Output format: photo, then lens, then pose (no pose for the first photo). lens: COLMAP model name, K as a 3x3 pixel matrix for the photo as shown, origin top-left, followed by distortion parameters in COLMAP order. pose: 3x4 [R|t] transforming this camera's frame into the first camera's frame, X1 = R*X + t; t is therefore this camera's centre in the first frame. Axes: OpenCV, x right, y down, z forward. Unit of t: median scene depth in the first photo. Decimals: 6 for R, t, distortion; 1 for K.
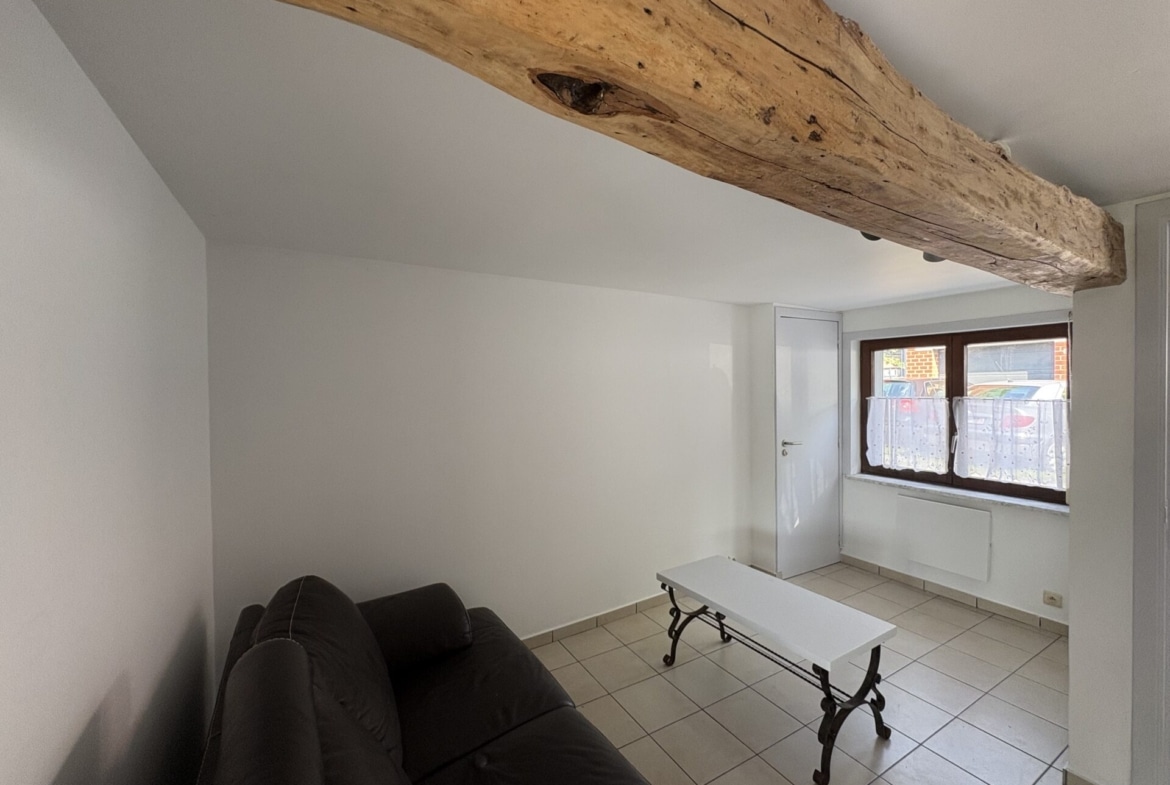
lens RADIAL K [[466.6, 0, 585.0], [0, 466.6, 392.5], [0, 0, 1]] dist [0.000210, 0.000106]
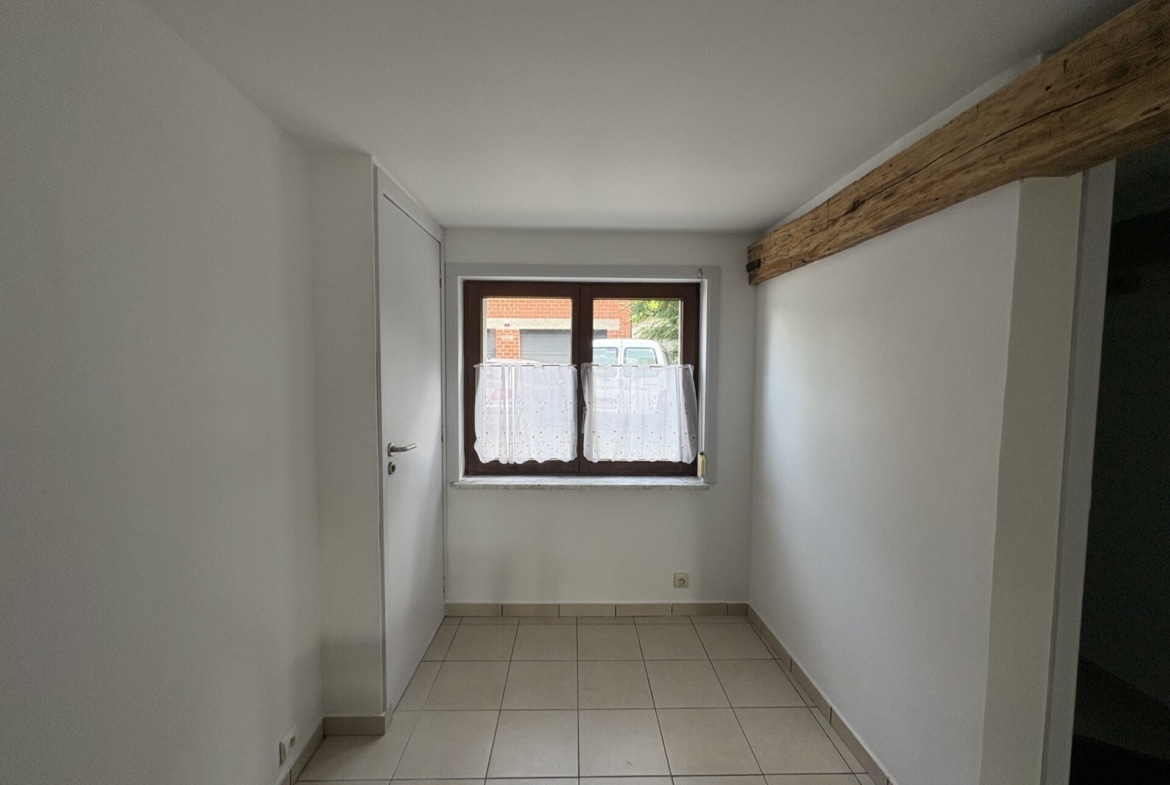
lens RADIAL K [[466.6, 0, 585.0], [0, 466.6, 392.5], [0, 0, 1]] dist [0.000210, 0.000106]
pose [[0.476704, -0.033077, 0.878441, 0.084443], [-0.000449, 0.999283, 0.037870, 0.027566], [-0.879064, -0.018447, 0.476348, 0.576308]]
